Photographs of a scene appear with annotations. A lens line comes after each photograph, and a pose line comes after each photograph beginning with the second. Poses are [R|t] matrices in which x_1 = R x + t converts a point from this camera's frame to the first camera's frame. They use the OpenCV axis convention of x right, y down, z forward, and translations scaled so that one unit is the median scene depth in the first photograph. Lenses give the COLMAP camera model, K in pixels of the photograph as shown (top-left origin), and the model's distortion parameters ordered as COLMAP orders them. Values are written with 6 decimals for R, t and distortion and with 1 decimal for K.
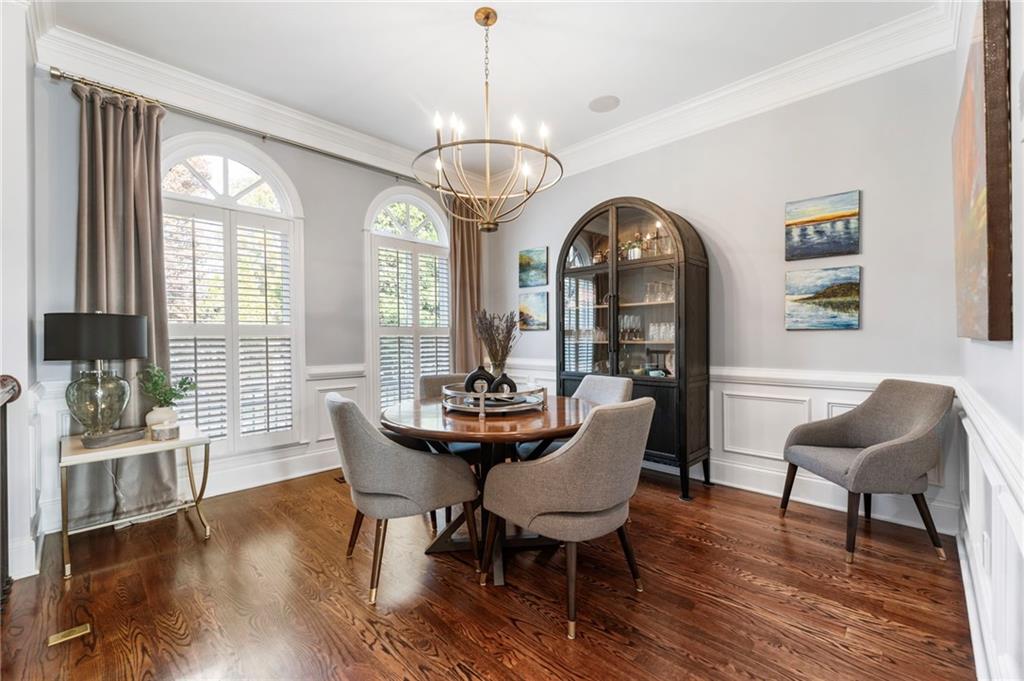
lens RADIAL K [[418.2, 0, 512.0], [0, 418.2, 340.5], [0, 0, 1]] dist [-0.000673, -0.000080]
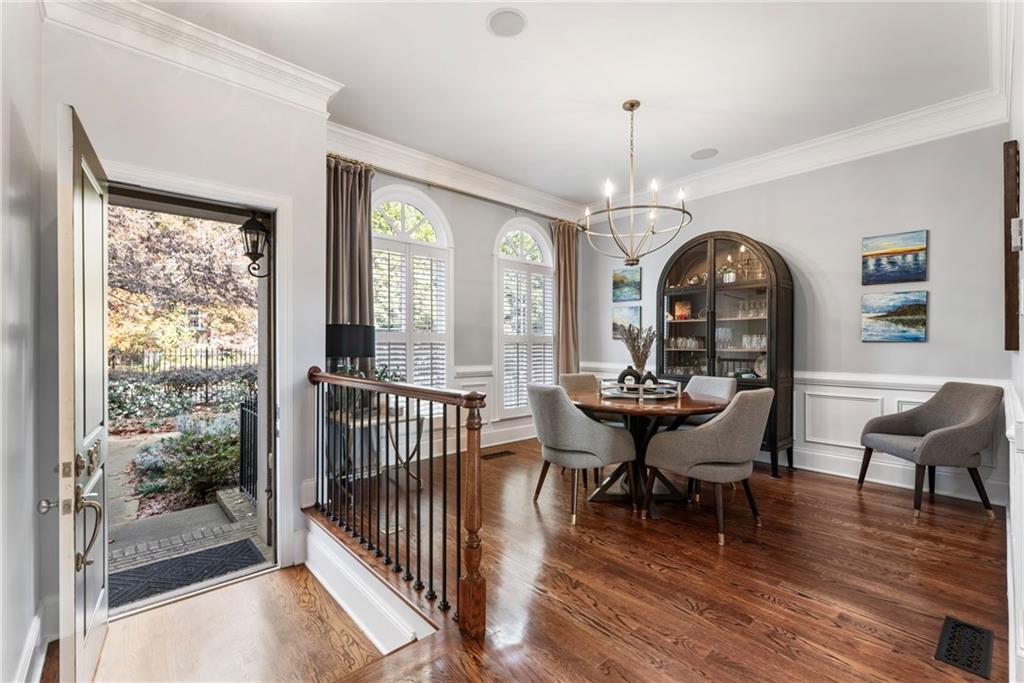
lens RADIAL K [[436.6, 0, 510.8], [0, 436.6, 346.0], [0, 0, 1]] dist [0.001459, 0.000130]
pose [[0.997745, 0.012090, -0.066020, -0.298152], [-0.012406, 0.999914, -0.004368, 0.006043], [0.065962, 0.005178, 0.997809, -0.359438]]
